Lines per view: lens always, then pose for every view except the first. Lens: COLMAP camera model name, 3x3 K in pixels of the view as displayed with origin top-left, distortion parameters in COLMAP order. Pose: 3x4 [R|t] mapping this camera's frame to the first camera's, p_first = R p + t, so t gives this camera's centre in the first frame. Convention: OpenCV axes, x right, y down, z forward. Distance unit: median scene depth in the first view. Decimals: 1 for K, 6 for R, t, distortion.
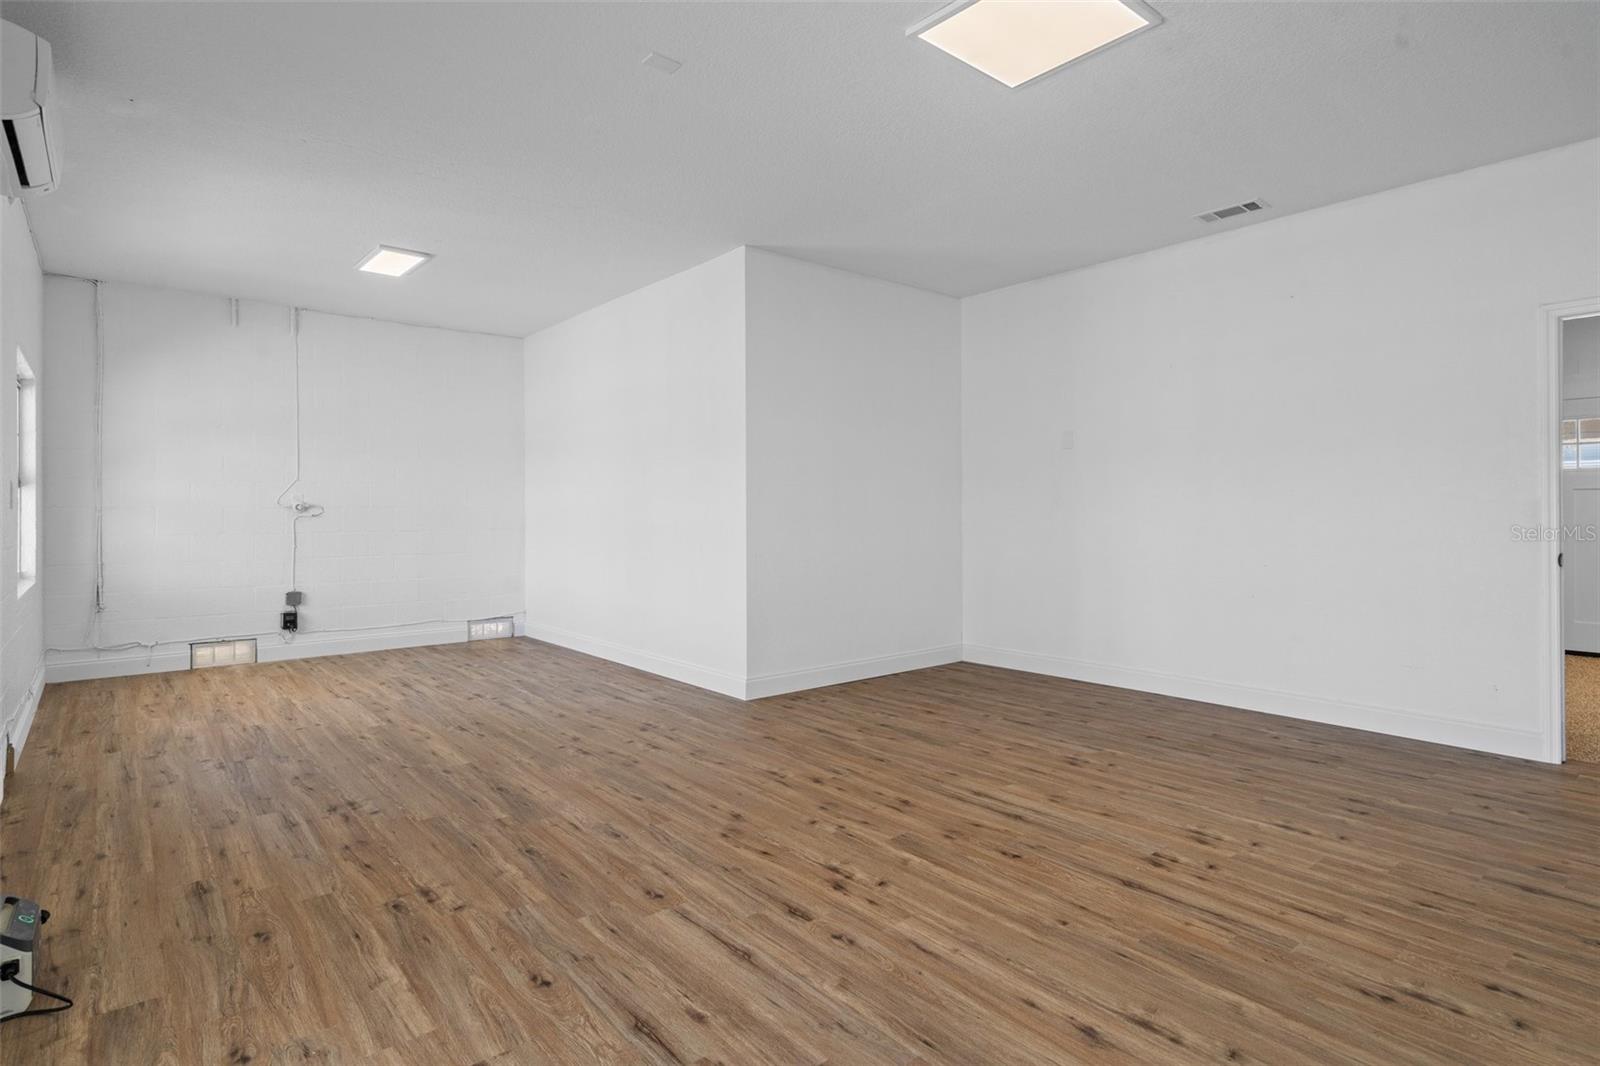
lens RADIAL K [[823.0, 0, 788.8], [0, 823.0, 517.3], [0, 0, 1]] dist [0.005298, 0.000428]
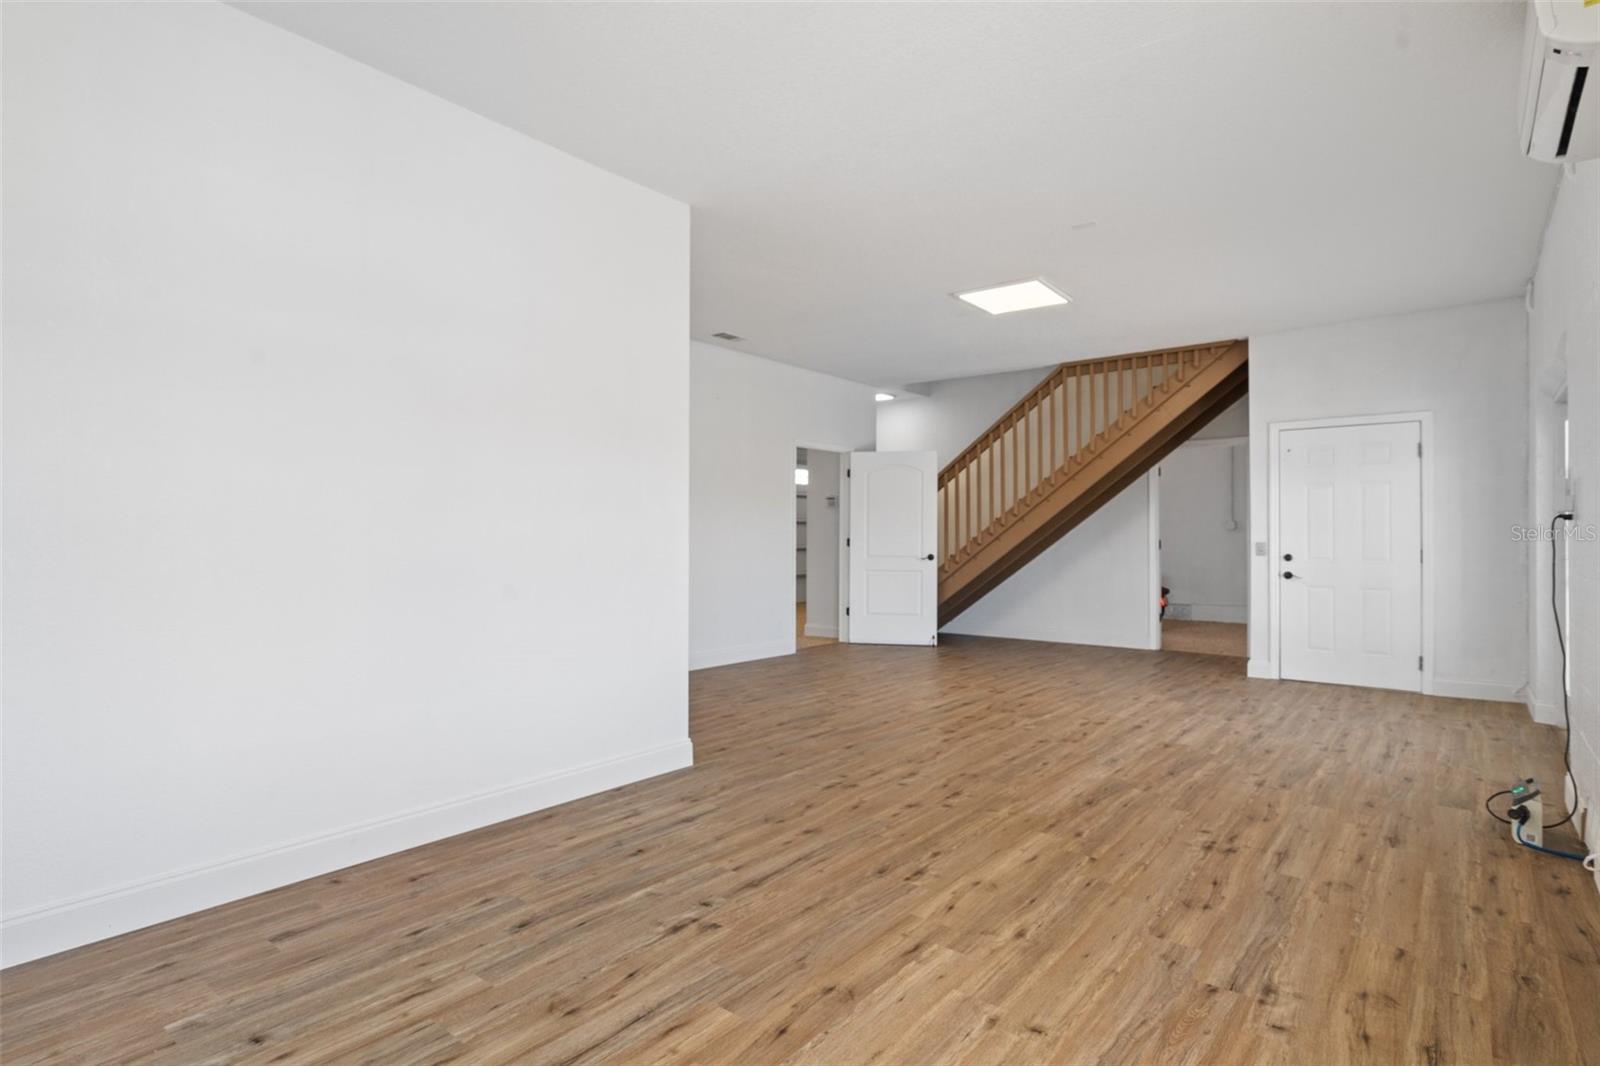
lens RADIAL K [[823.0, 0, 788.8], [0, 823.0, 517.3], [0, 0, 1]] dist [0.005298, 0.000428]
pose [[-0.196173, 0.022226, 0.980317, -1.423213], [0.004560, 0.999753, -0.021754, -0.008874], [-0.980559, 0.000203, -0.196226, 1.724550]]
